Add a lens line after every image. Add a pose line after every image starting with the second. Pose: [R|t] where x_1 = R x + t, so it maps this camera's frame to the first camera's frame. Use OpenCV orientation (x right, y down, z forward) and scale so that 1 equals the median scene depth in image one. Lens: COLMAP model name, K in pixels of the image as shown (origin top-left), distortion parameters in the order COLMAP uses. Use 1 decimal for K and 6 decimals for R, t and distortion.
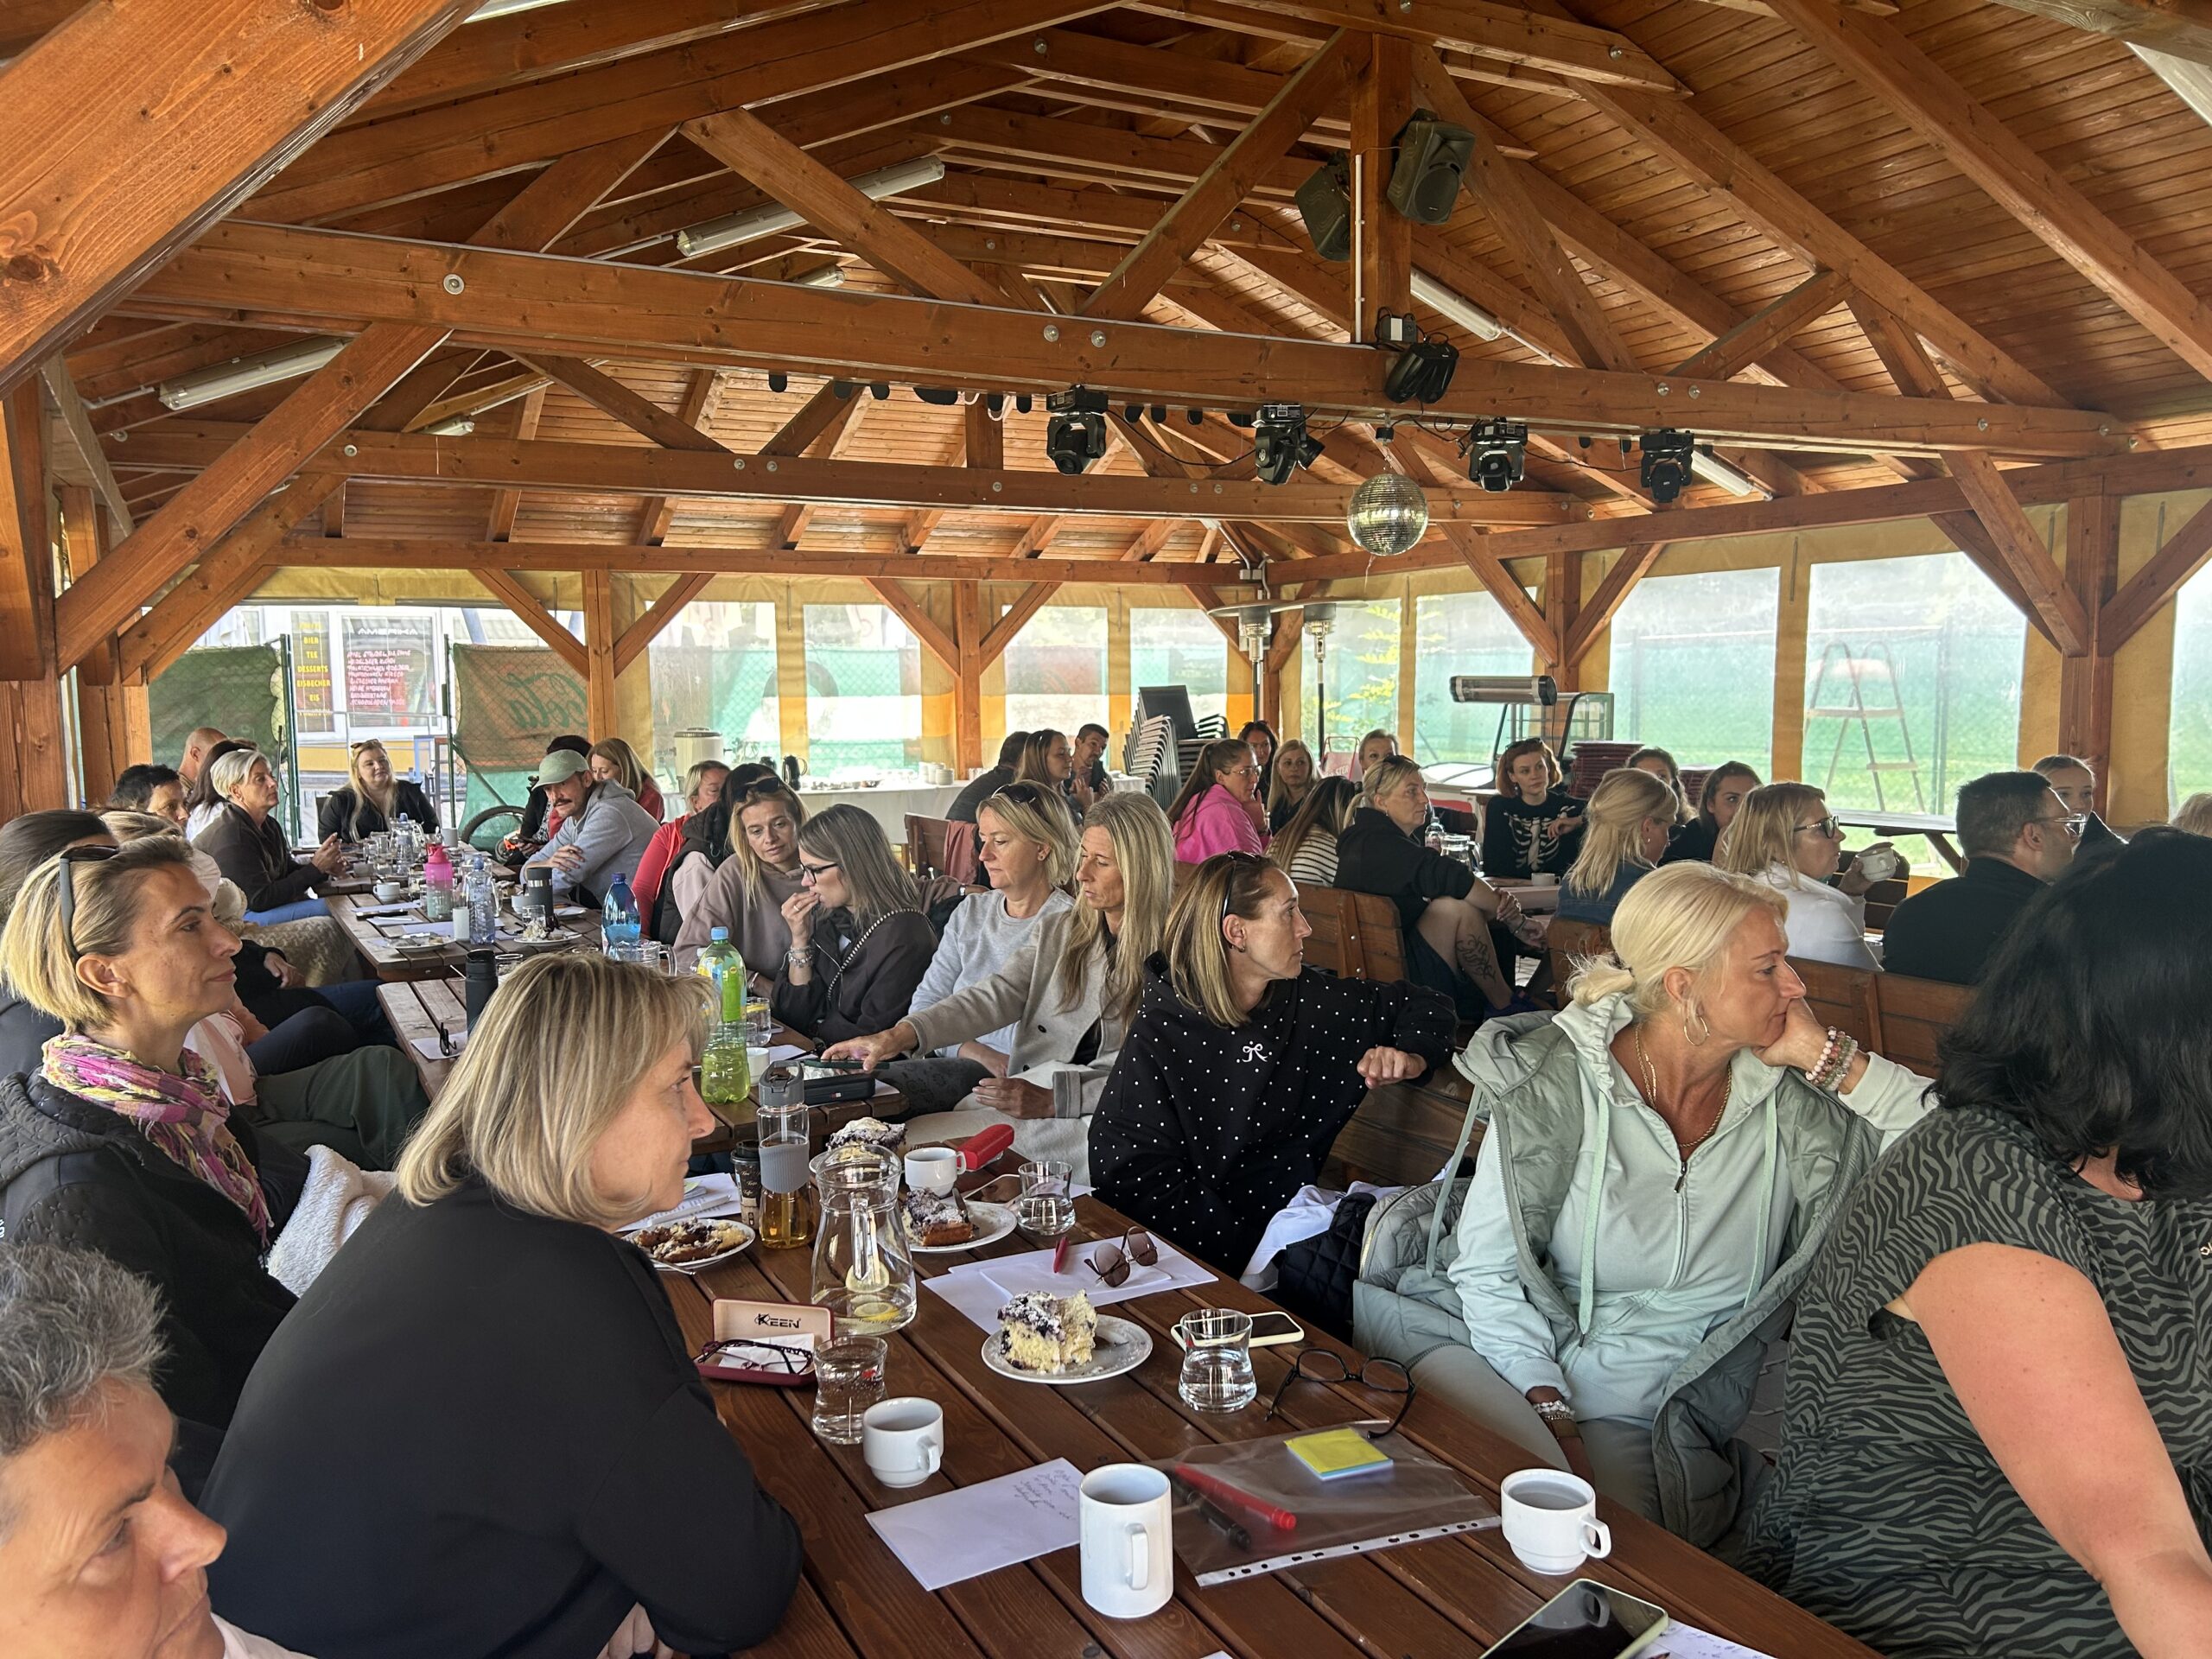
lens RADIAL K [[1677.9, 0, 1130.7], [0, 1677.9, 850.6], [0, 0, 1]] dist [0.045590, -0.000454]
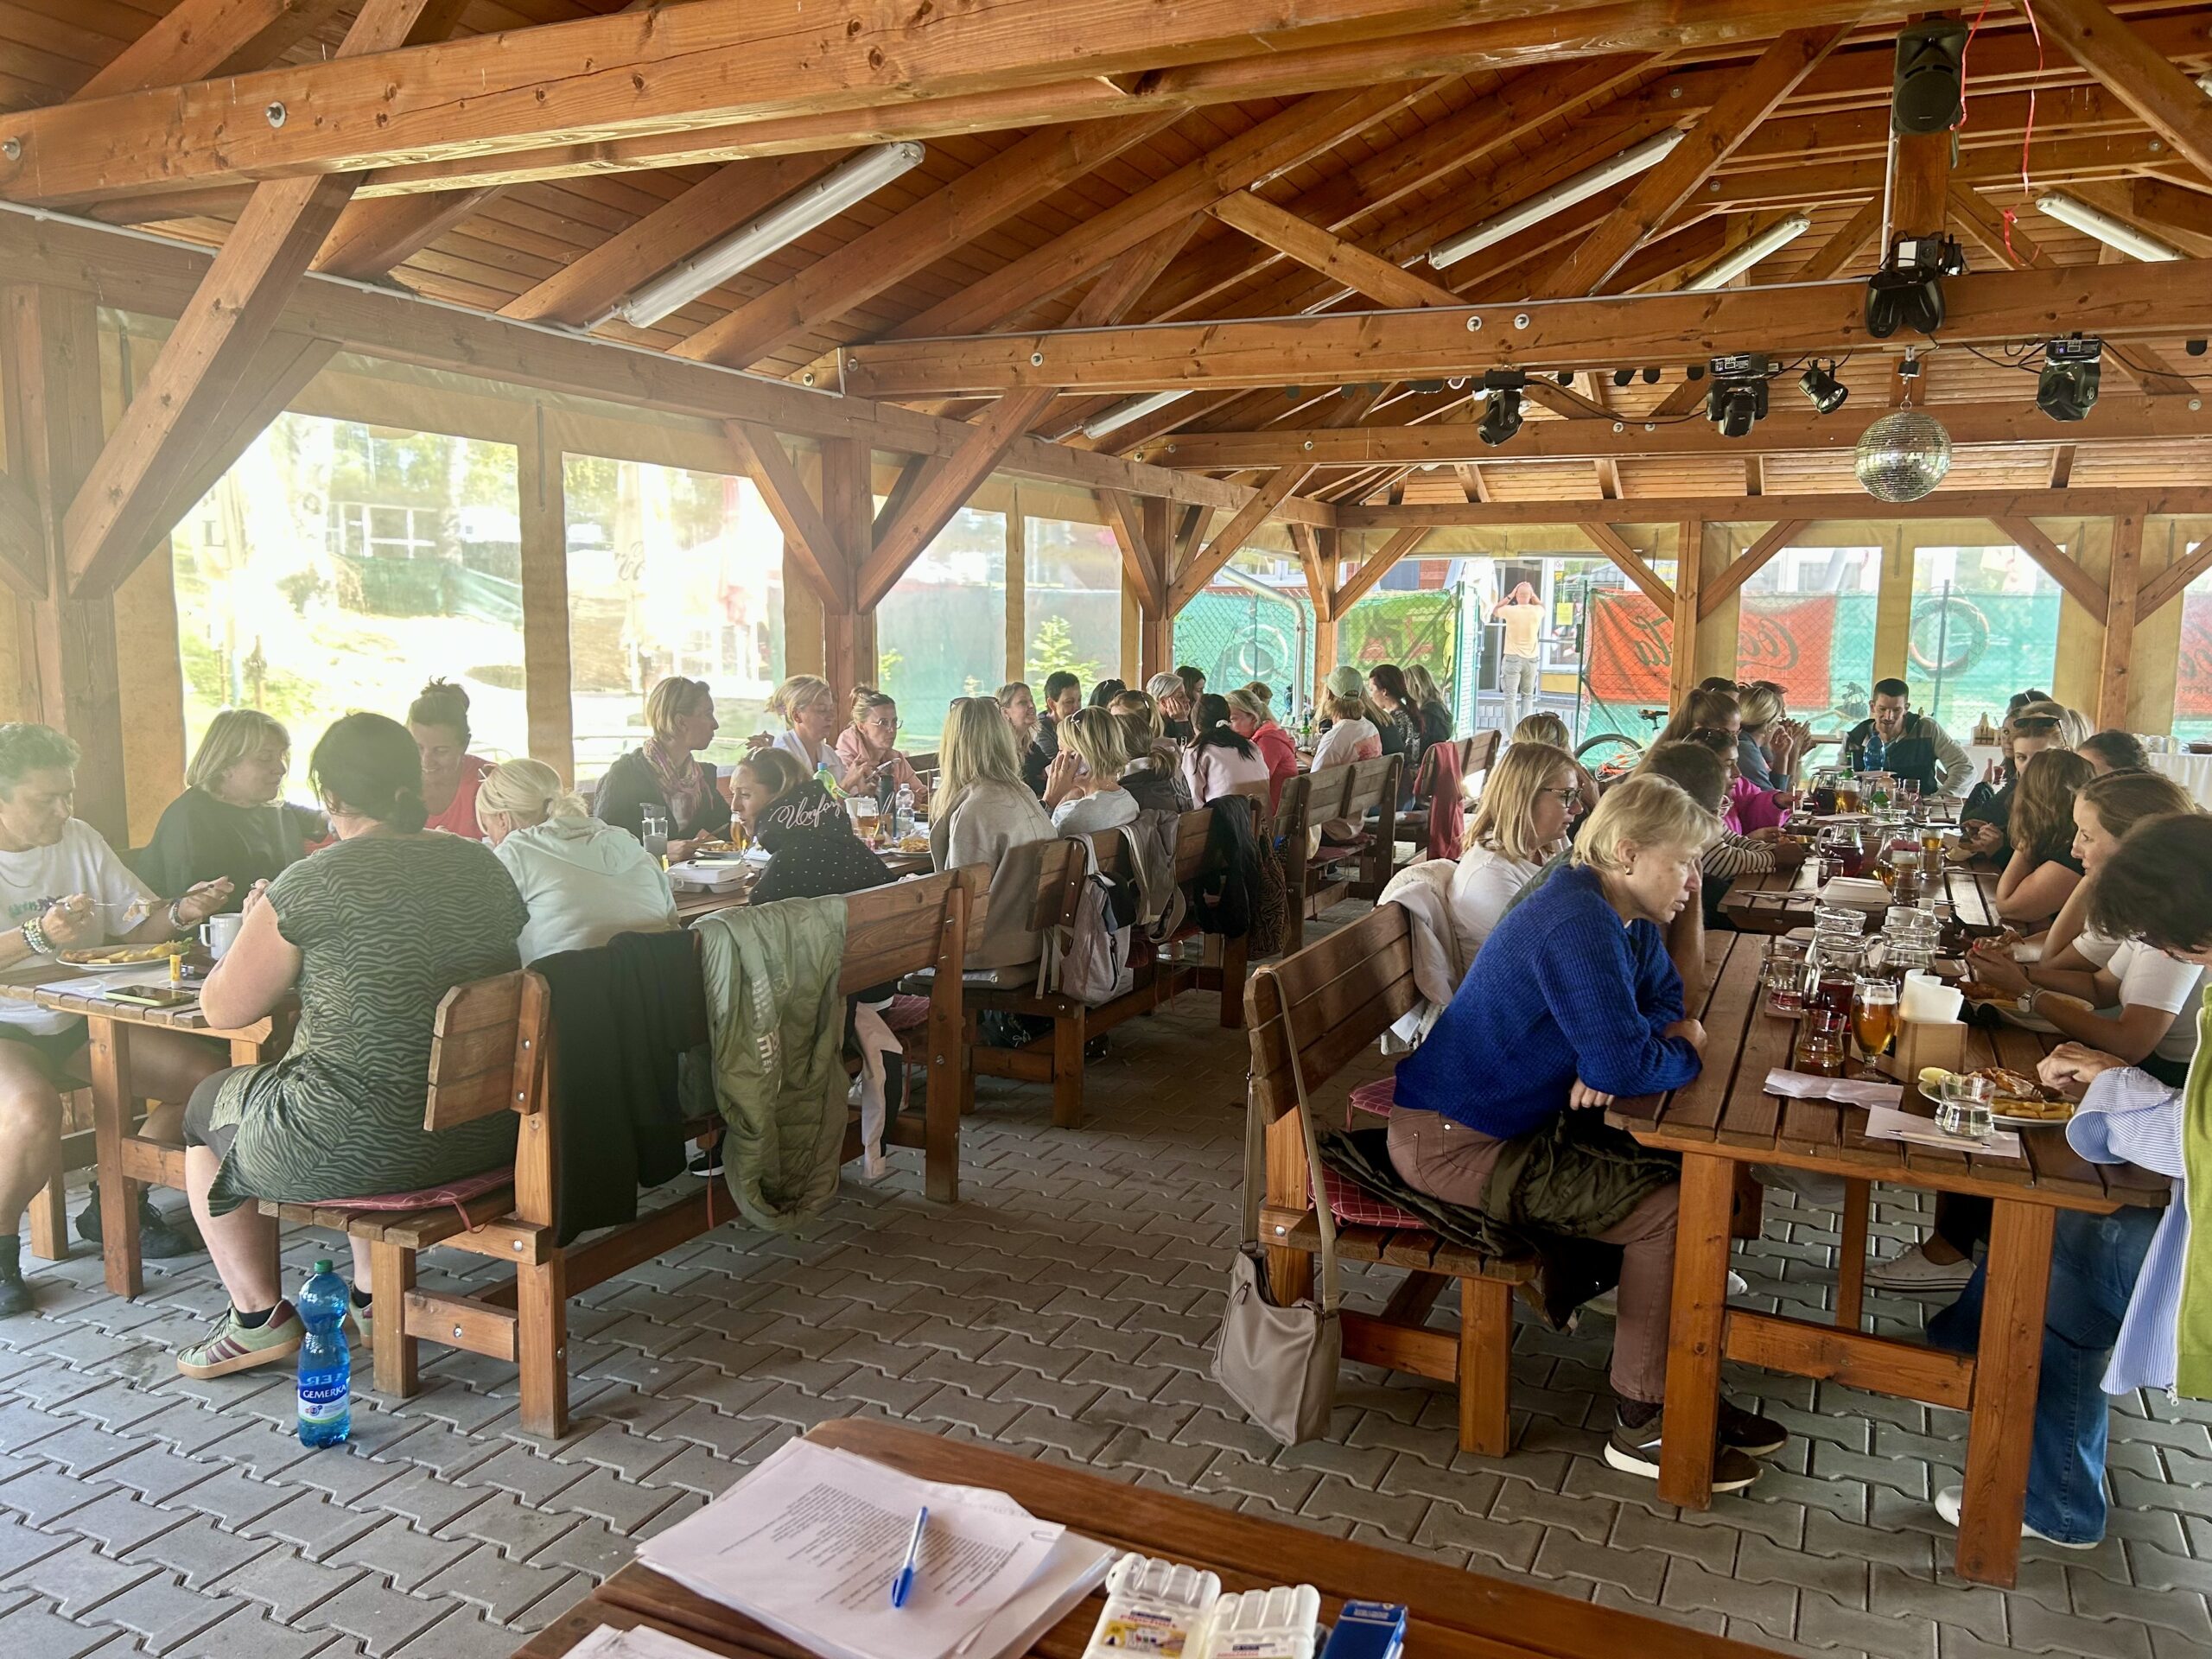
lens RADIAL K [[1714.8, 0, 1090.6], [0, 1714.8, 823.5], [0, 0, 1]] dist [0.041120, -0.047611]
pose [[0.581056, 0.118028, -0.805260, 0.494675], [-0.103621, 0.992105, 0.070644, -0.018433], [0.807240, 0.042394, 0.588699, 0.076822]]
